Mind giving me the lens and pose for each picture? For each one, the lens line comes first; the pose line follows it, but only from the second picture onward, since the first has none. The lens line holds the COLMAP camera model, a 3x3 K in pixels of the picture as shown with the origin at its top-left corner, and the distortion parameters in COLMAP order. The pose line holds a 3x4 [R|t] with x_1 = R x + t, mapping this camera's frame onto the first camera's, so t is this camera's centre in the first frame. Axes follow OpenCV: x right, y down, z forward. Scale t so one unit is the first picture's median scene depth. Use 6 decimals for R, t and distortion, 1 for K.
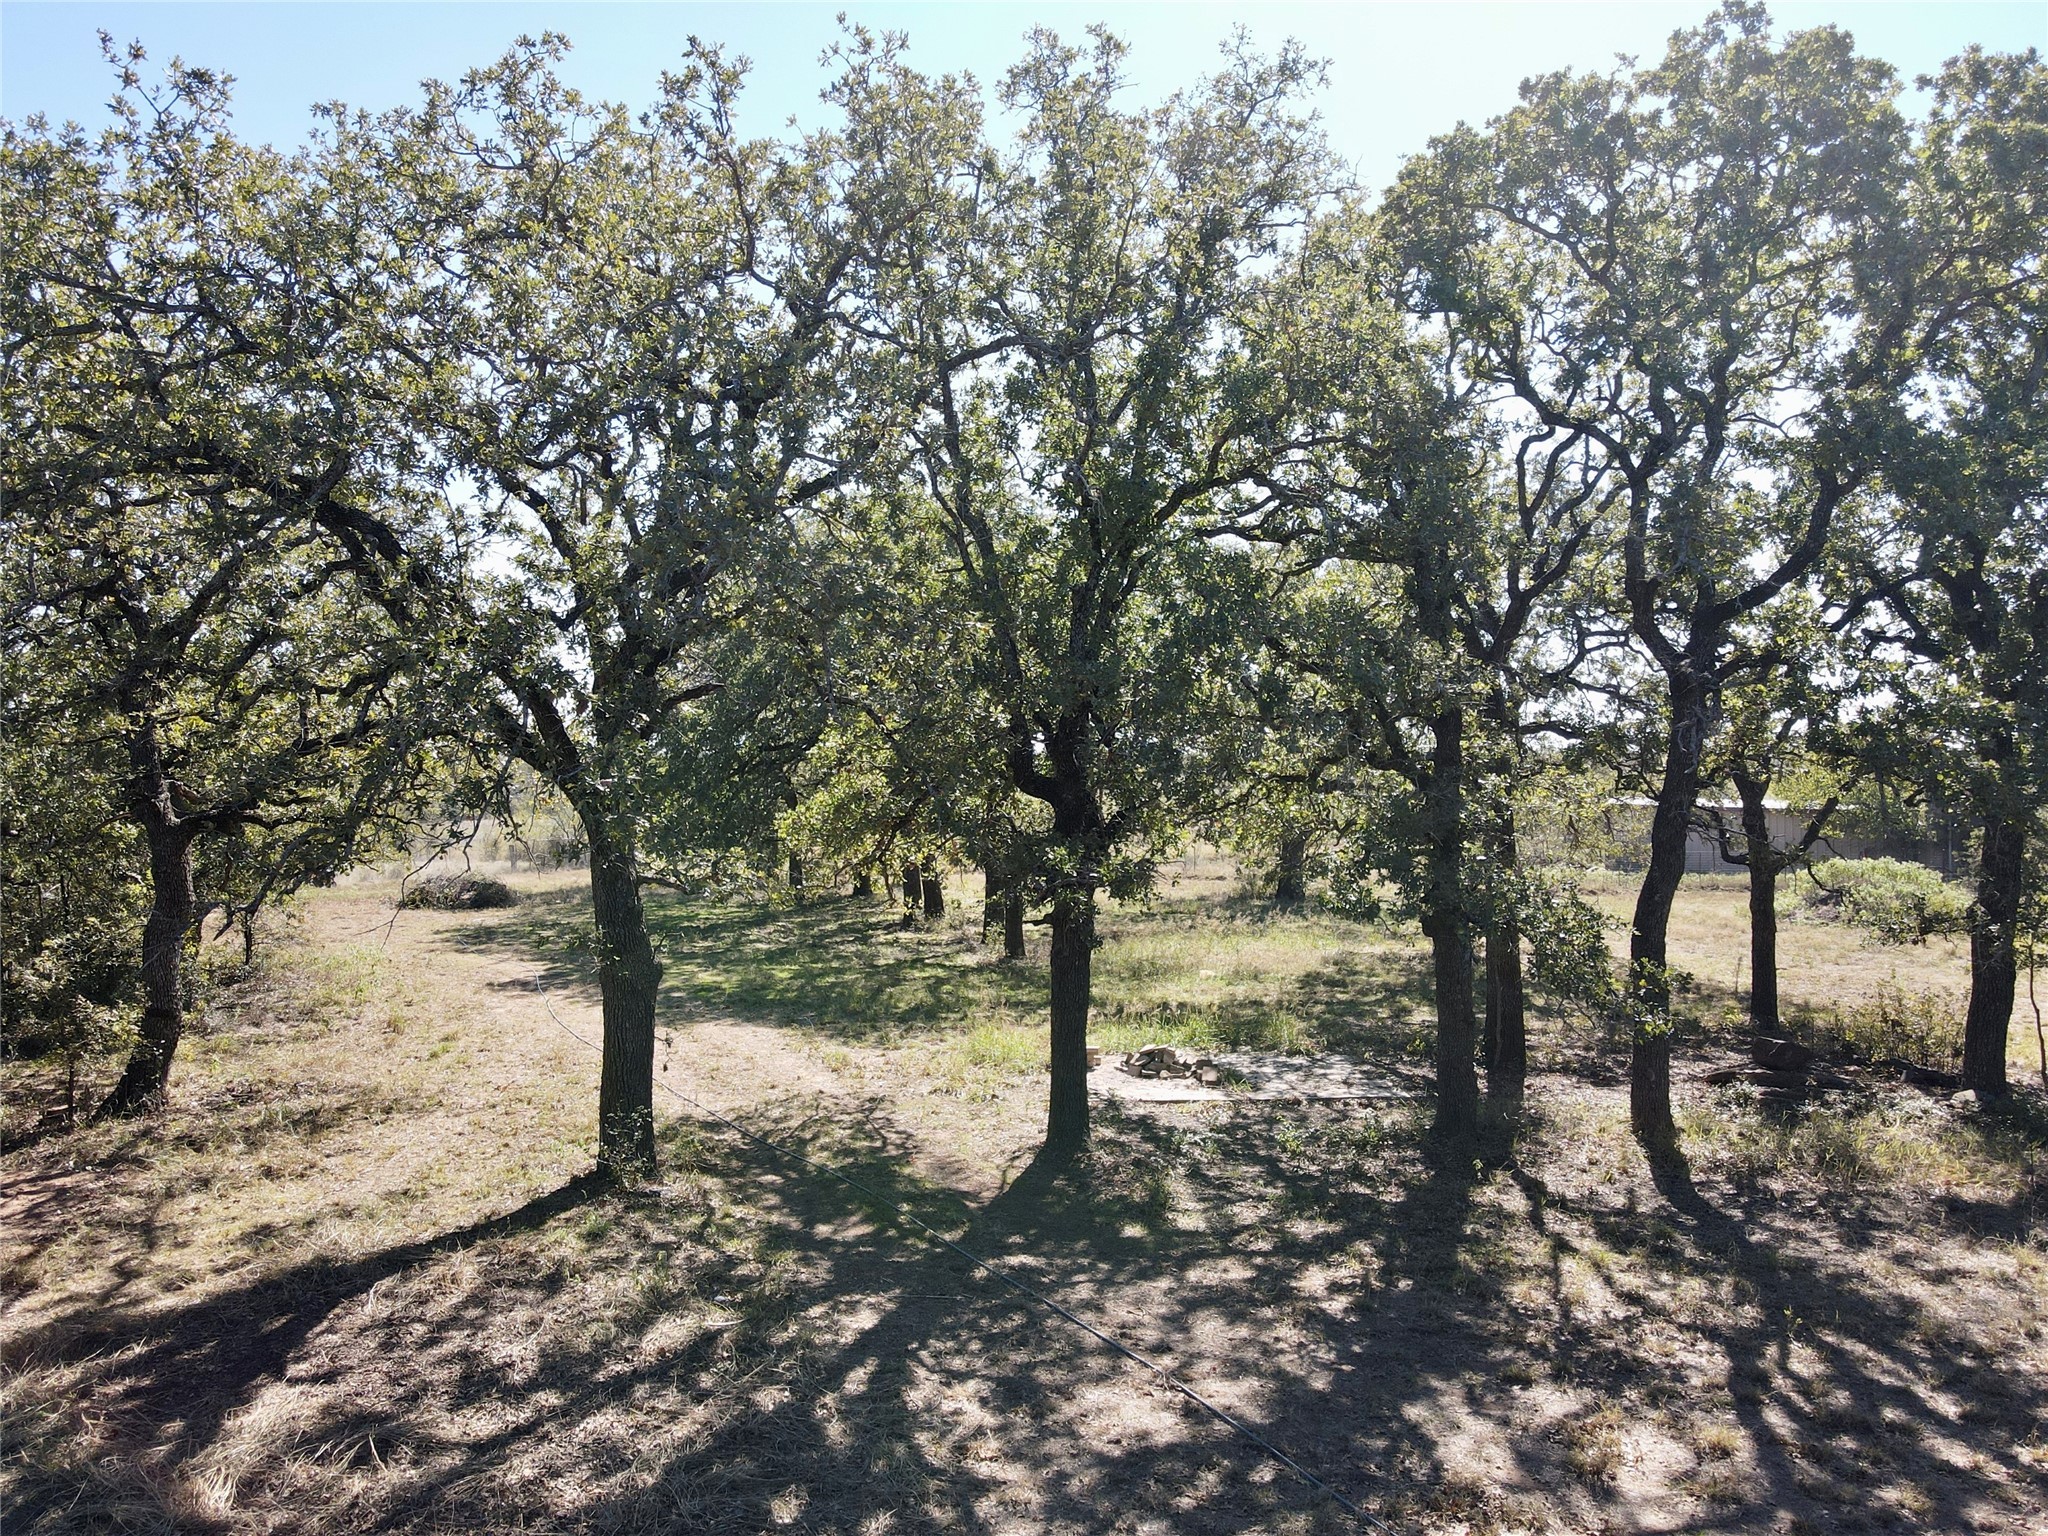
lens RADIAL K [[1513.7, 0, 1022.8], [0, 1513.7, 767.8], [0, 0, 1]] dist [0.003756, 0.015612]
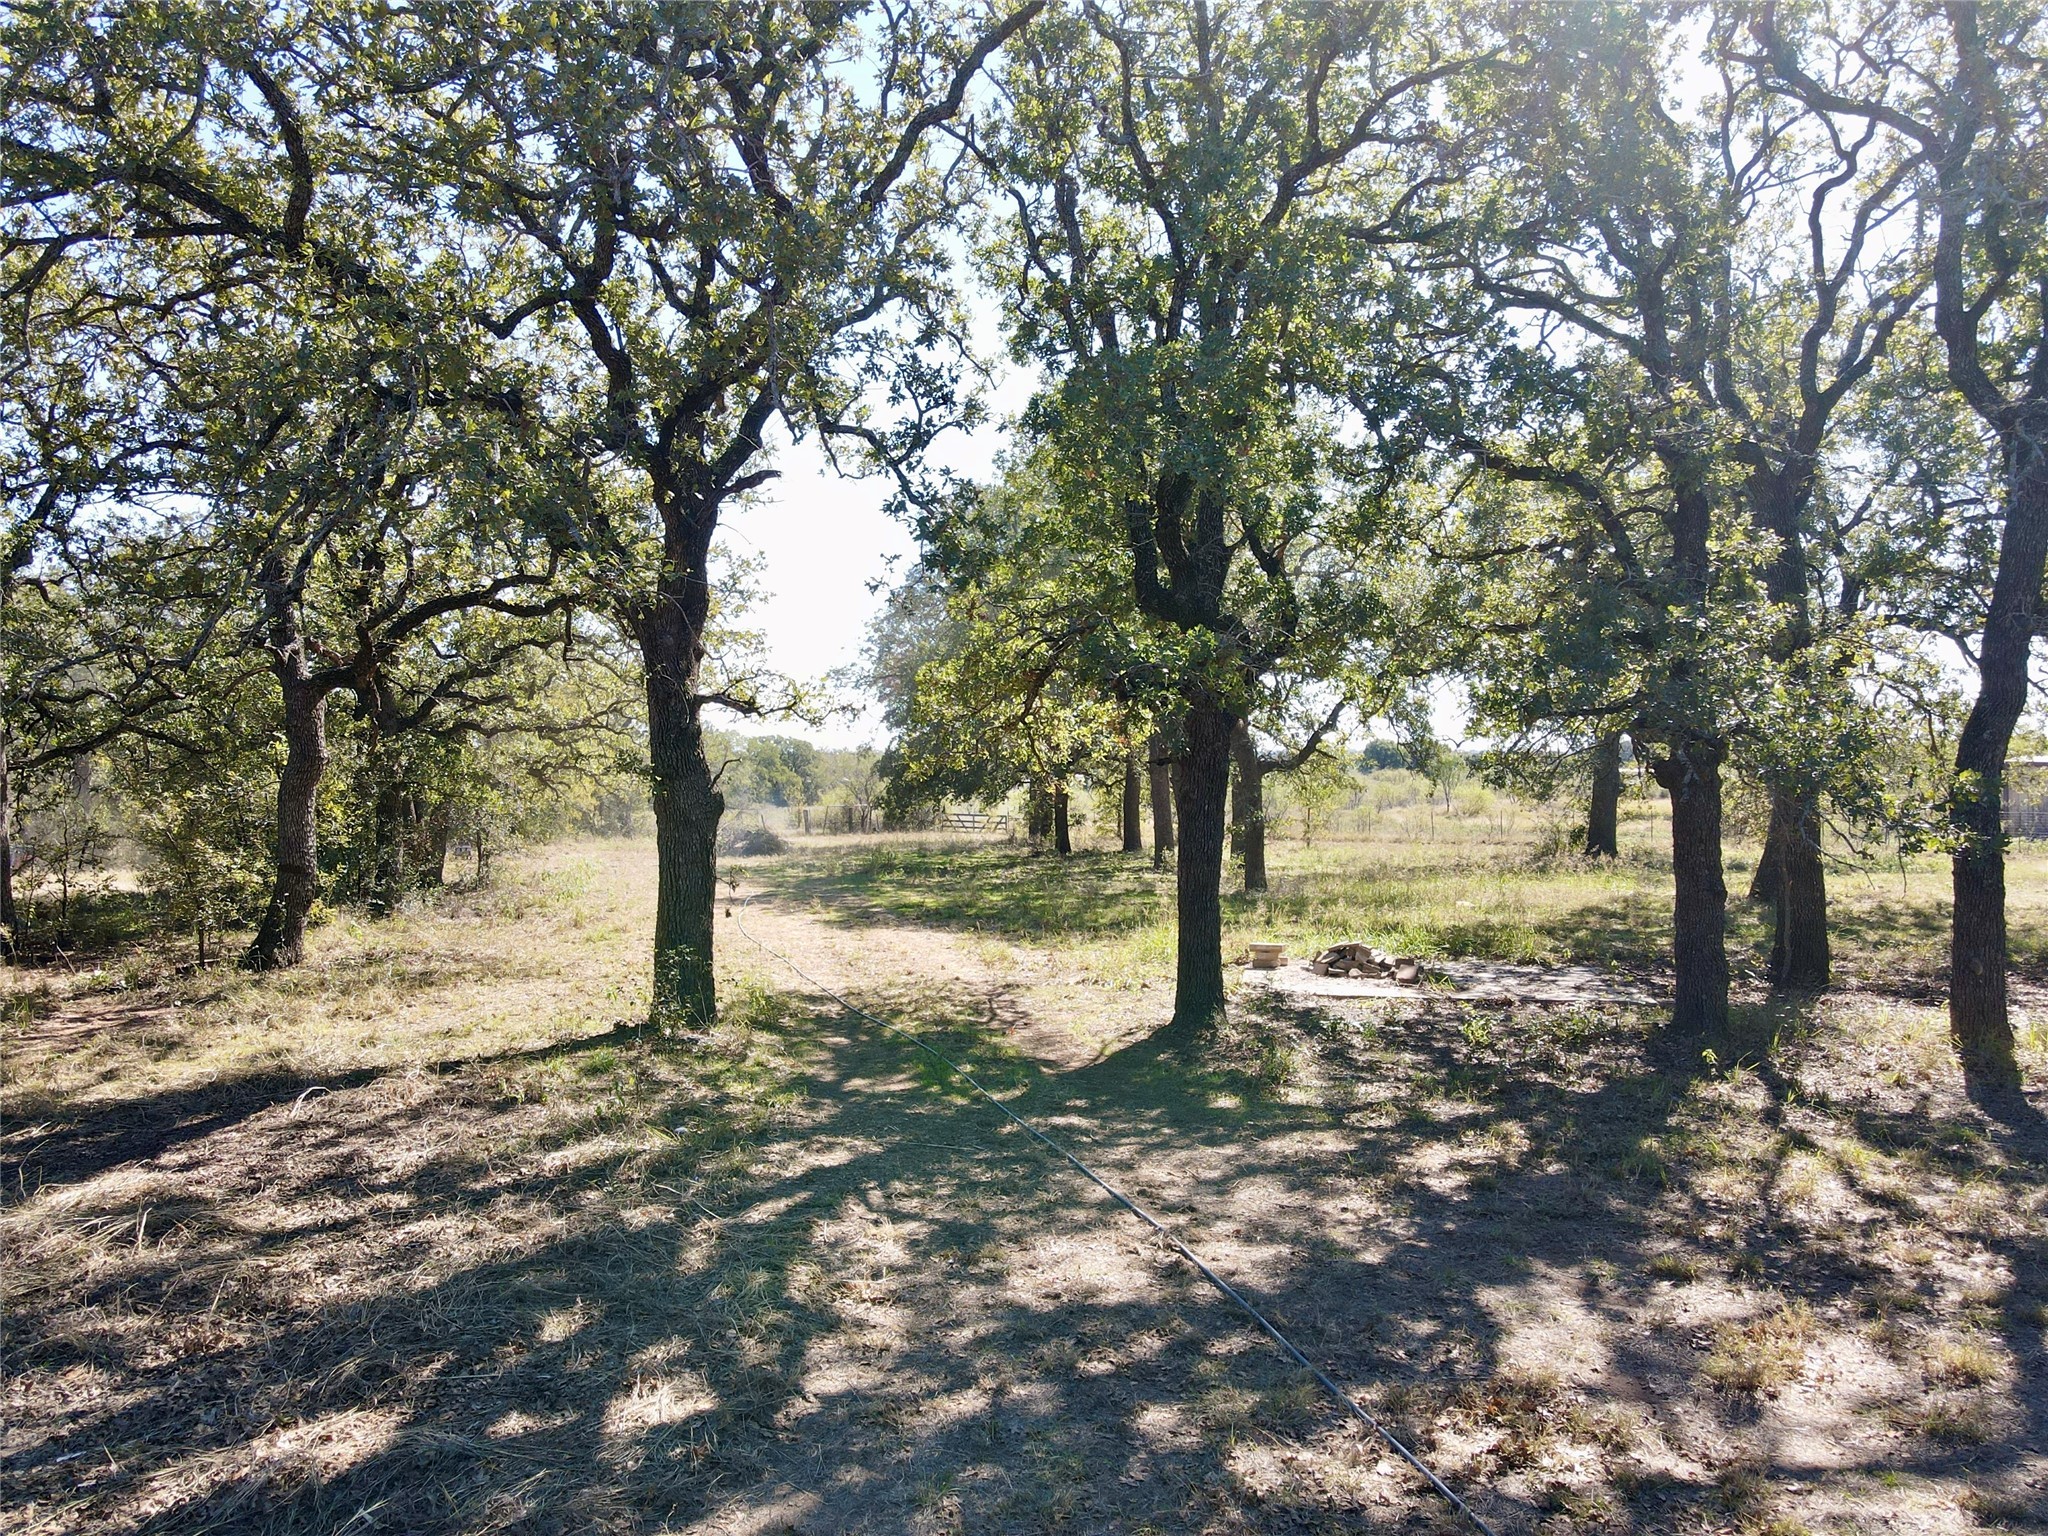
lens RADIAL K [[1513.7, 0, 1026.7], [0, 1513.7, 768.0], [0, 0, 1]] dist [0.003756, 0.015612]
pose [[0.976072, -0.000379, -0.217446, 0.157847], [-0.000314, 0.999995, -0.003153, 0.143722], [0.217446, 0.003145, 0.976067, 0.210584]]
